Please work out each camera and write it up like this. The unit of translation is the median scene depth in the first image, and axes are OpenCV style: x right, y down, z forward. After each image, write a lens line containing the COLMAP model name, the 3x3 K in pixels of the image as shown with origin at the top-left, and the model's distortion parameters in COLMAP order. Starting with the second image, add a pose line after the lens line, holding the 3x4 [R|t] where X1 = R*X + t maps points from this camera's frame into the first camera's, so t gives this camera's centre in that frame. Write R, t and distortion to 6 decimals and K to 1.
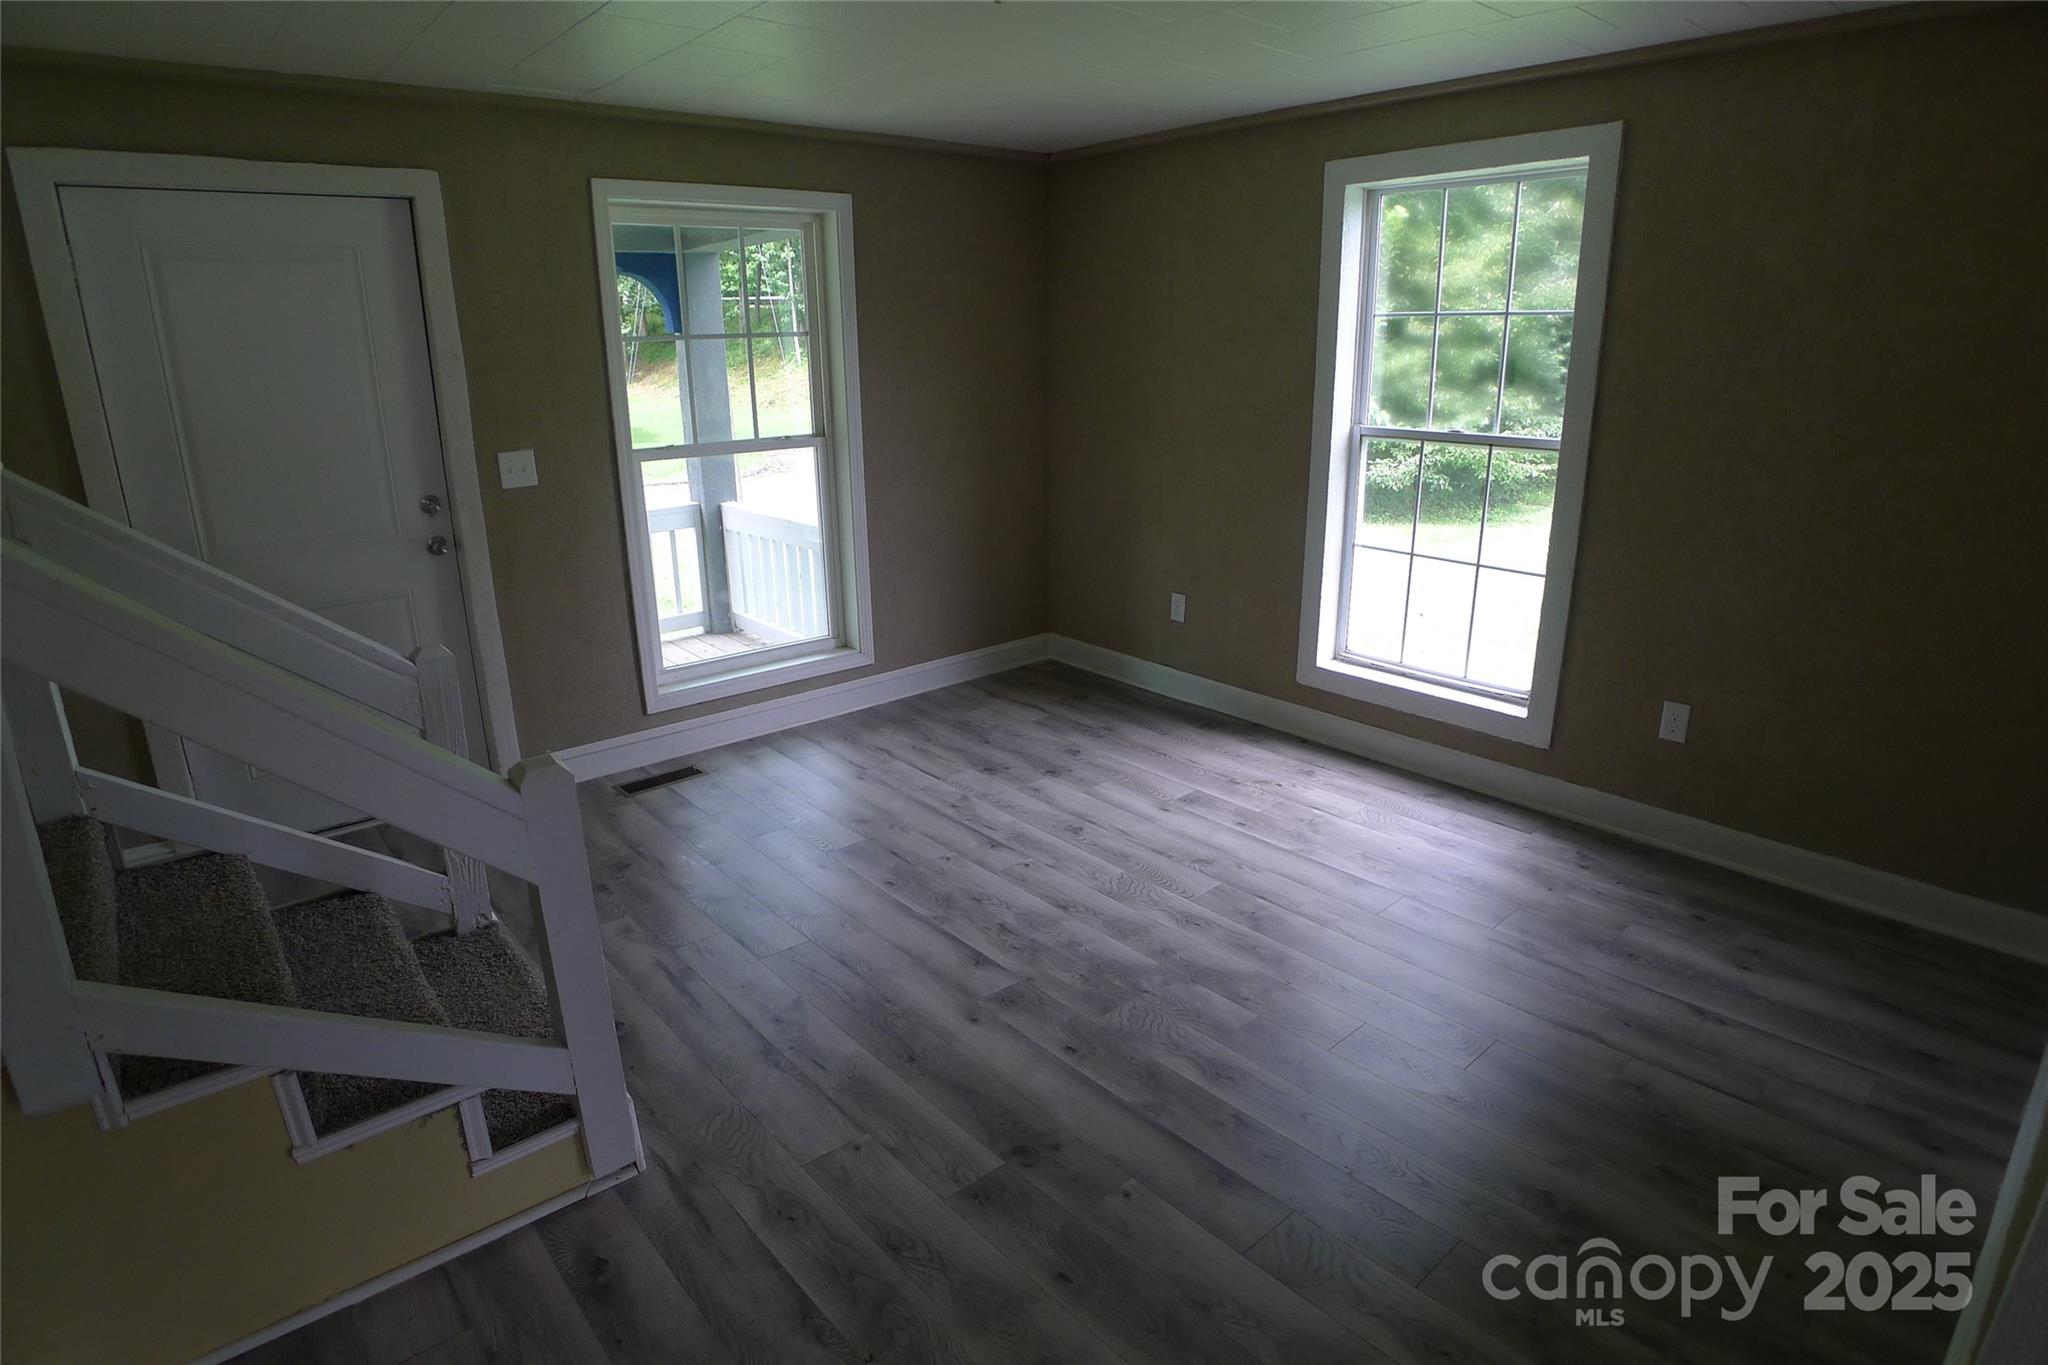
lens RADIAL K [[1087.7, 0, 1019.6], [0, 1087.7, 676.3], [0, 0, 1]] dist [-0.103546, 0.029317]
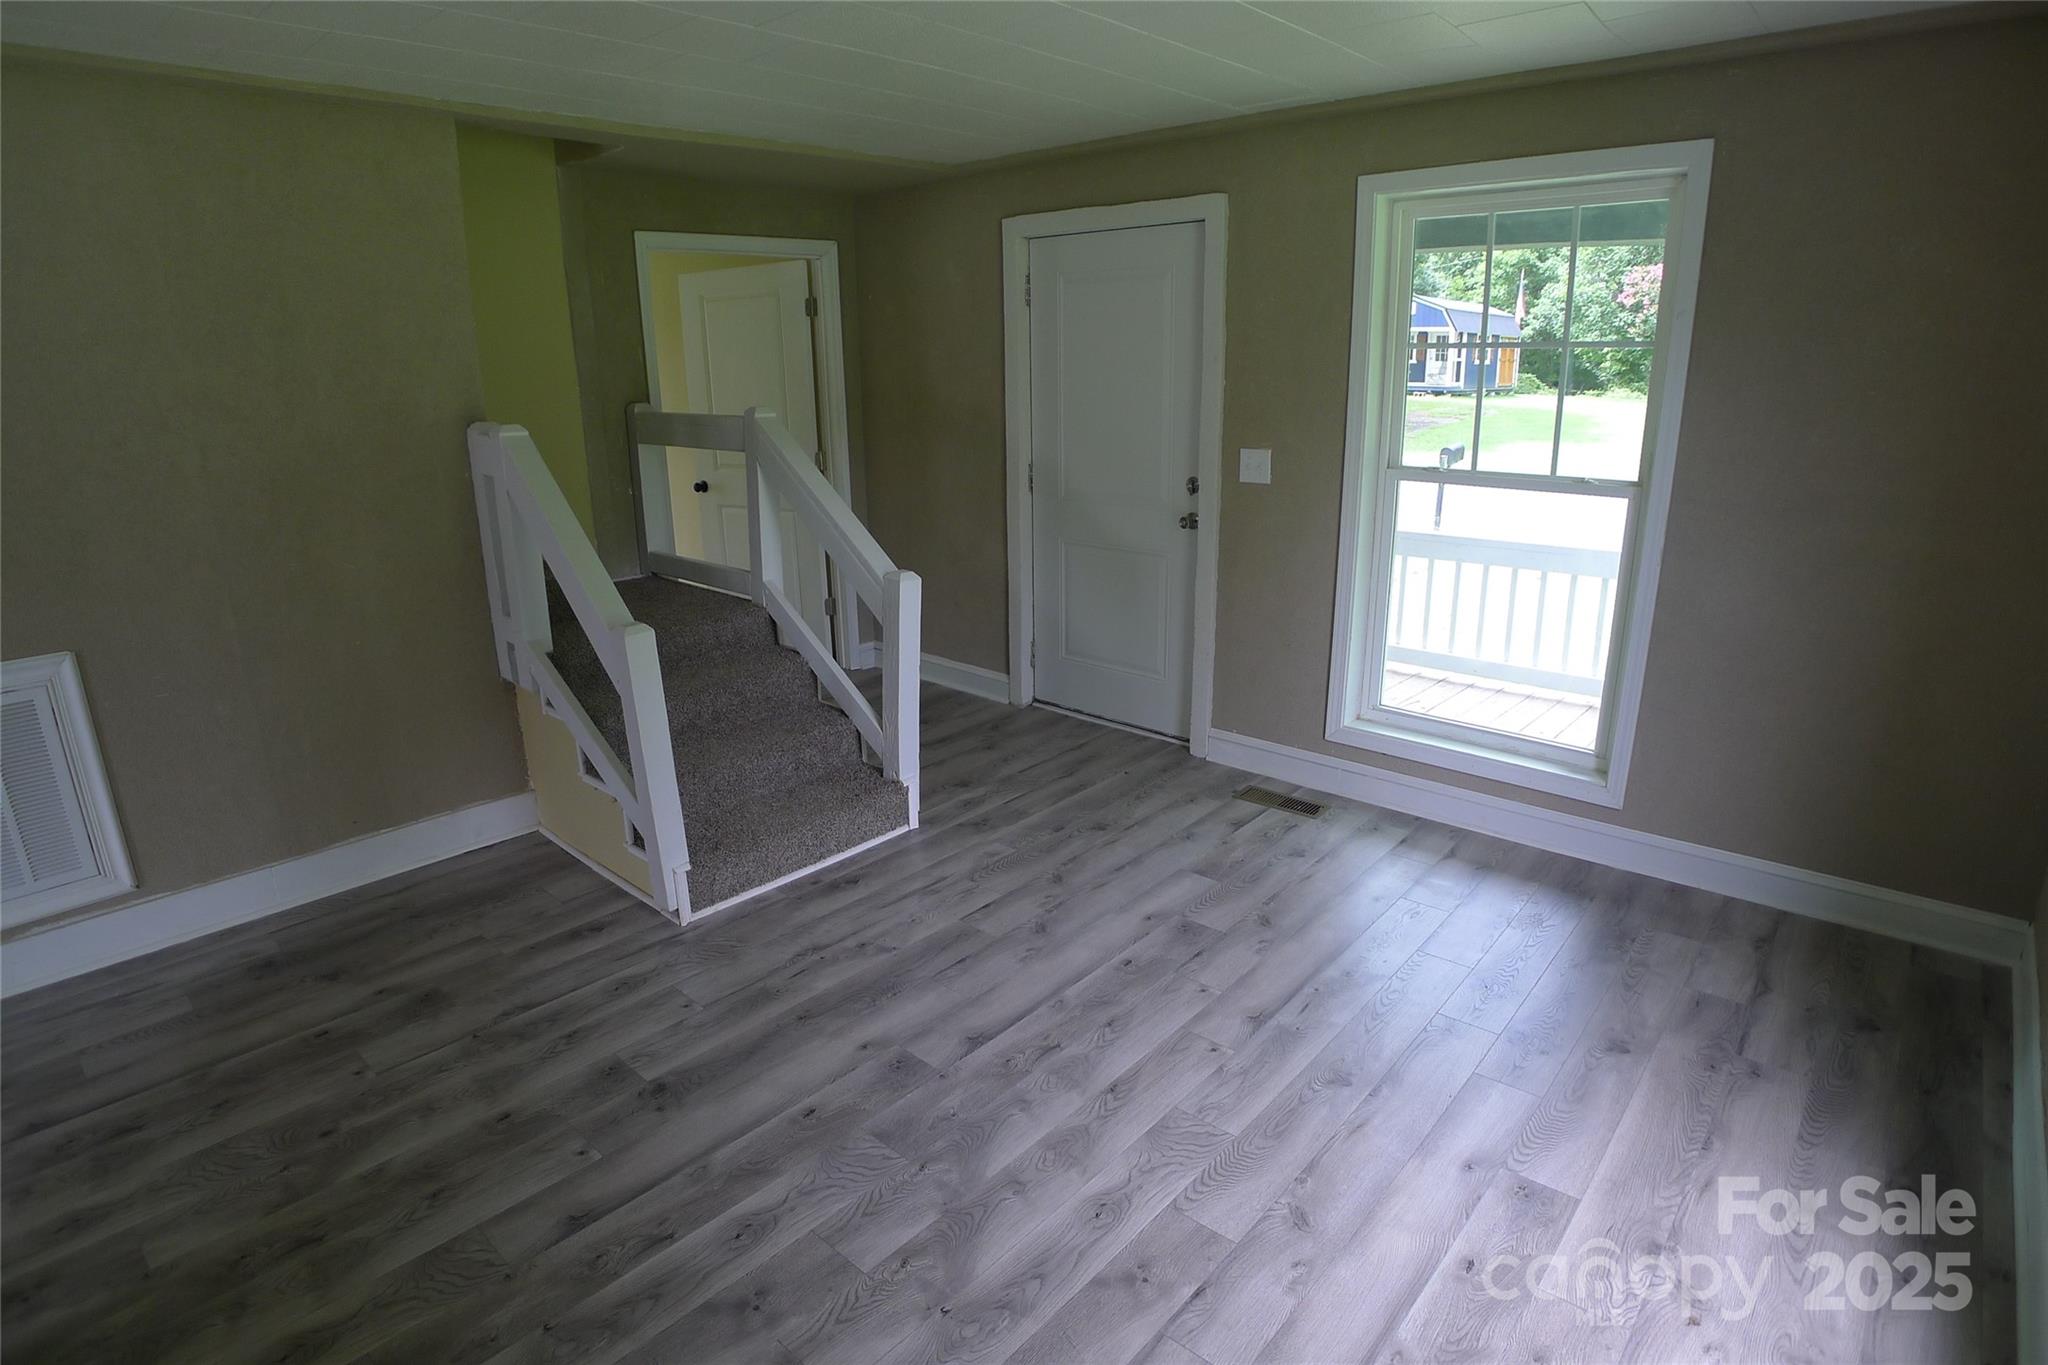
lens RADIAL K [[1087.7, 0, 1019.6], [0, 1087.7, 676.3], [0, 0, 1]] dist [-0.103546, 0.029317]
pose [[0.122026, 0.286543, -0.950265, 0.593495], [-0.277146, 0.929174, 0.244594, -0.202875], [0.953048, 0.233515, 0.192797, 0.630463]]
